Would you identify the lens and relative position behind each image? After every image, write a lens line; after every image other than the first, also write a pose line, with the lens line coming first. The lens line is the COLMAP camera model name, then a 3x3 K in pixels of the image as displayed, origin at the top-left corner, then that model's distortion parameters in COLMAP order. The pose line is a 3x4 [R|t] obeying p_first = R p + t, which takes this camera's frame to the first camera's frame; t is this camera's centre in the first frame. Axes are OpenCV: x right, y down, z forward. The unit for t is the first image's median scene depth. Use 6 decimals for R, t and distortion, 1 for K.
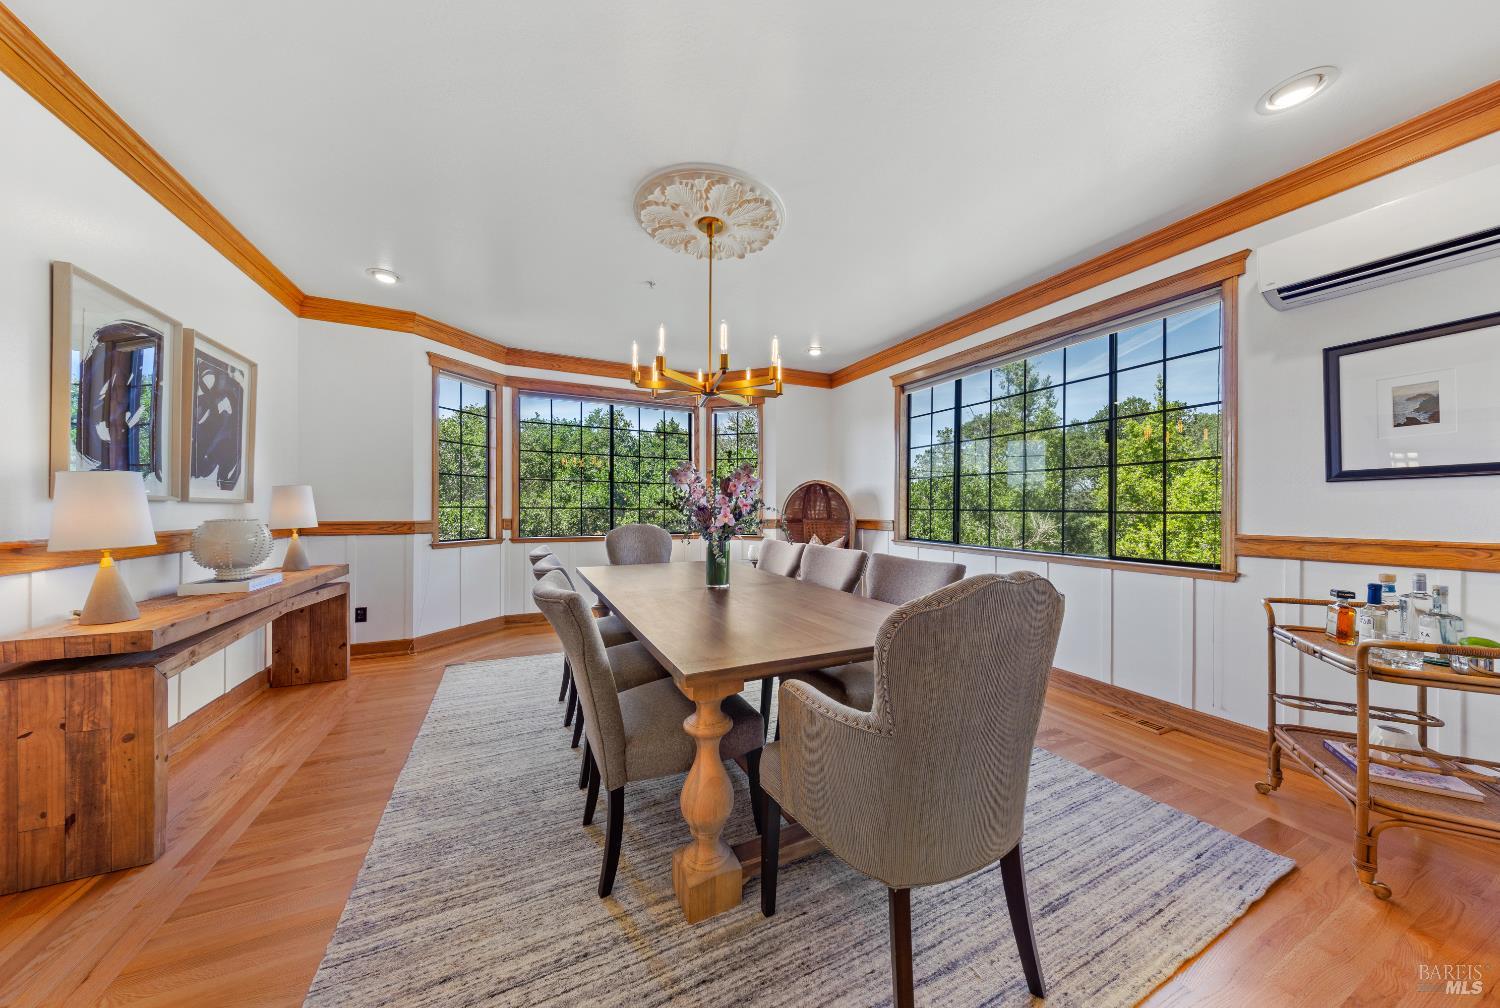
lens RADIAL K [[484.5, 0, 773.5], [0, 484.5, 506.5], [0, 0, 1]] dist [0.001229, -0.000269]
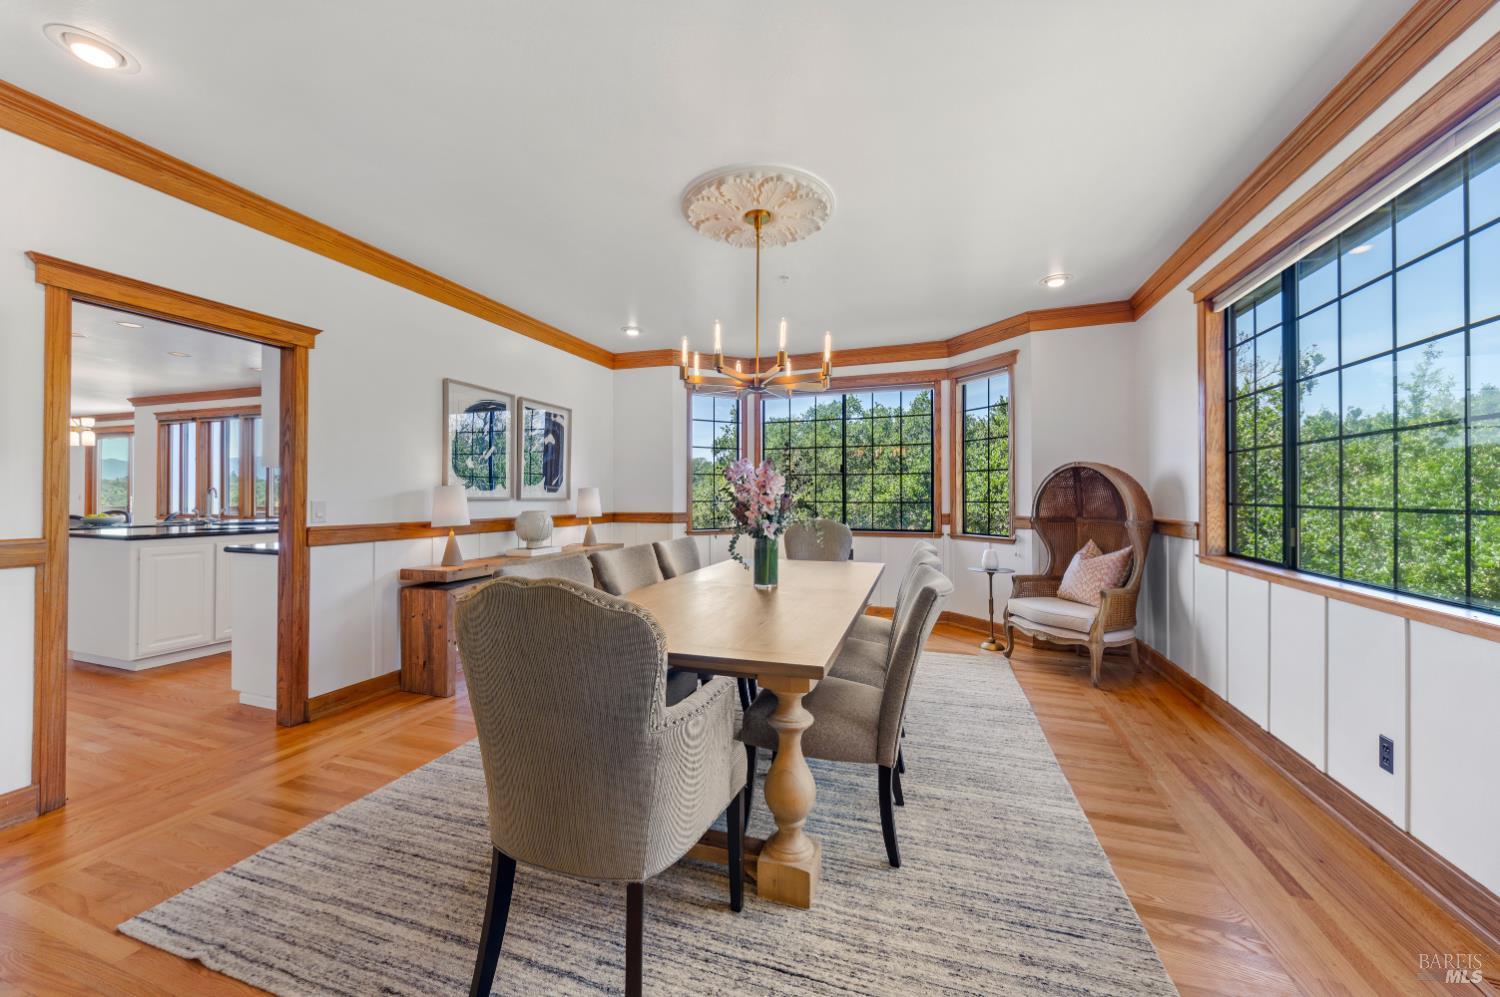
lens RADIAL K [[555.9, 0, 755.6], [0, 555.9, 492.6], [0, 0, 1]] dist [0.023544, -0.000024]
pose [[0.704114, -0.011875, -0.709988, 0.616766], [0.006978, 0.999928, -0.009803, -0.010286], [0.710053, 0.001948, 0.704146, 0.185004]]
